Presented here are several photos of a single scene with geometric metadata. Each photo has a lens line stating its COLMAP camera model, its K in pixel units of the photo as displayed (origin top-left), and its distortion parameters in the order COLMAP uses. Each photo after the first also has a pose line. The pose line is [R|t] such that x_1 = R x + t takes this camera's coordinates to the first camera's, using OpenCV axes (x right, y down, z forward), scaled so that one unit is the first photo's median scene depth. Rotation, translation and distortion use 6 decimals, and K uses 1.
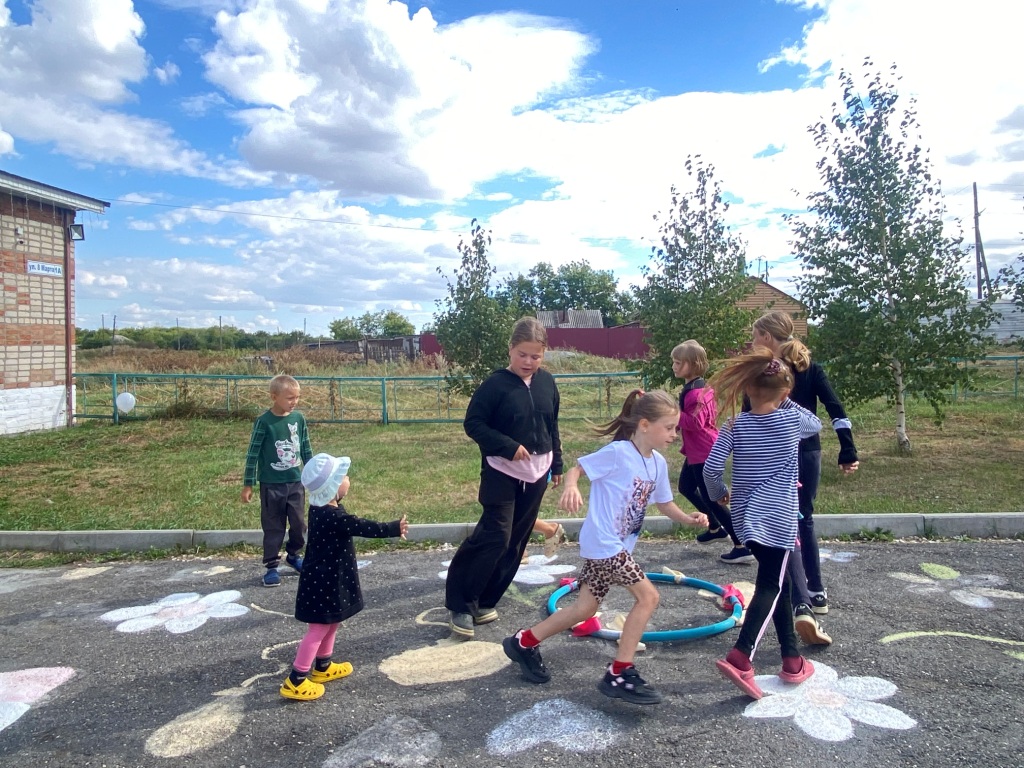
lens RADIAL K [[752.5, 0, 513.6], [0, 752.5, 393.4], [0, 0, 1]] dist [0.098675, -0.113467]
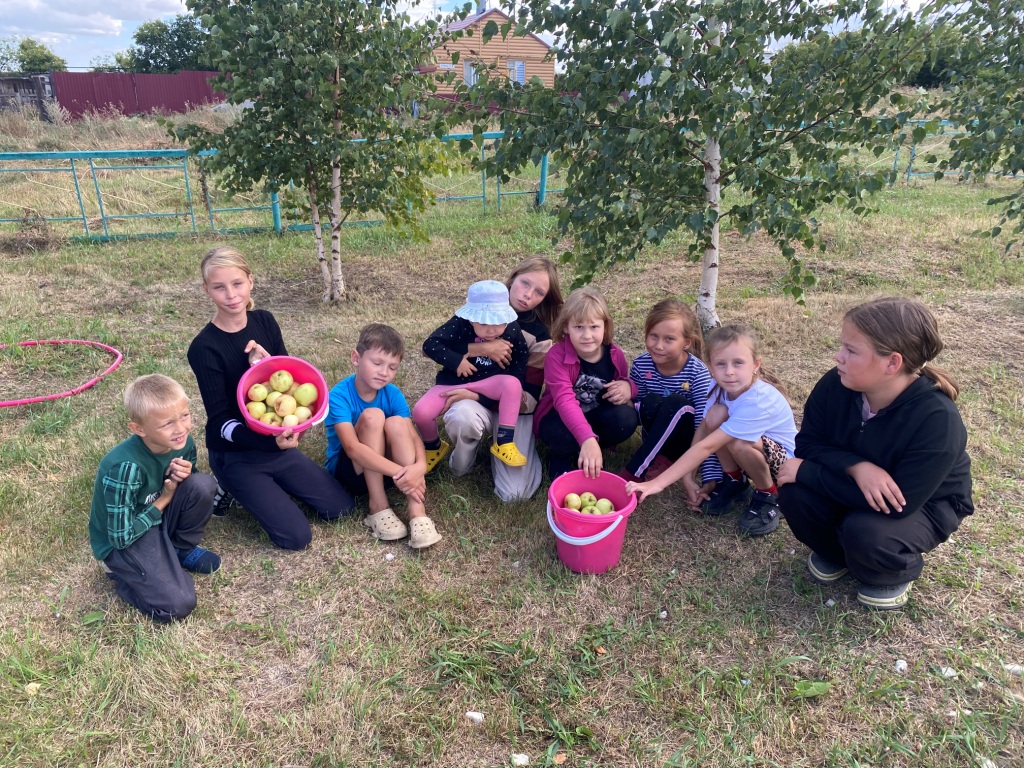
lens RADIAL K [[754.6, 0, 520.7], [0, 754.6, 388.4], [0, 0, 1]] dist [0.012985, -0.021163]
pose [[0.947981, -0.101188, 0.301815, 0.280583], [0.004447, 0.952249, 0.305289, -0.048386], [-0.318295, -0.288066, 0.903165, 0.673905]]
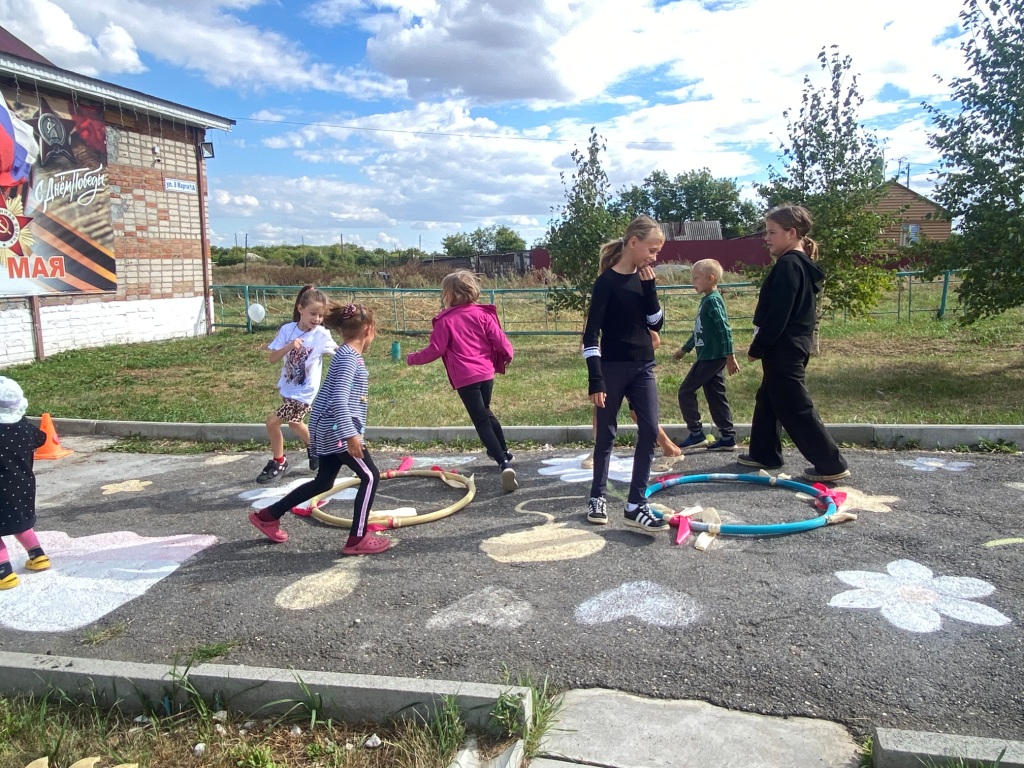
lens RADIAL K [[752.5, 0, 518.6], [0, 752.5, 384.1], [0, 0, 1]] dist [0.098675, -0.113467]
pose [[0.990064, 0.015321, -0.139778, 0.010044], [-0.001624, 0.995226, 0.097585, 0.009895], [0.140605, -0.096388, 0.985363, -0.011234]]
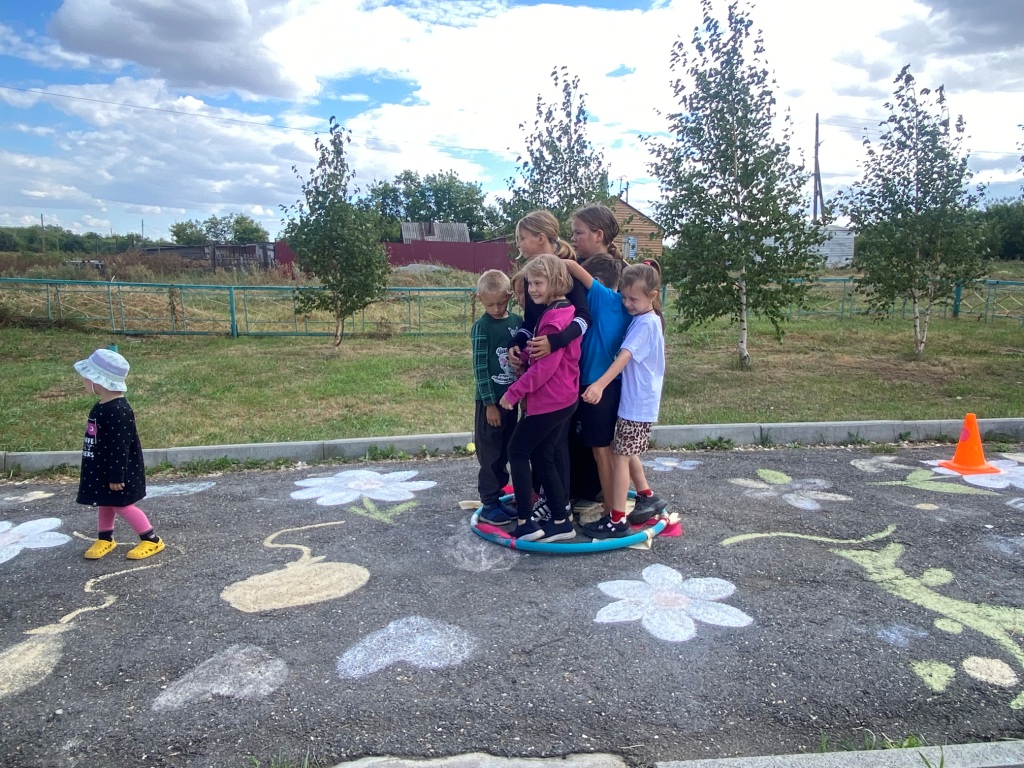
lens RADIAL K [[752.5, 0, 513.8], [0, 752.5, 379.0], [0, 0, 1]] dist [0.098675, -0.113467]
pose [[0.984194, -0.001135, 0.177093, 0.004408], [-0.015328, 0.995681, 0.091565, 0.002010], [-0.176432, -0.092832, 0.979926, 0.017569]]
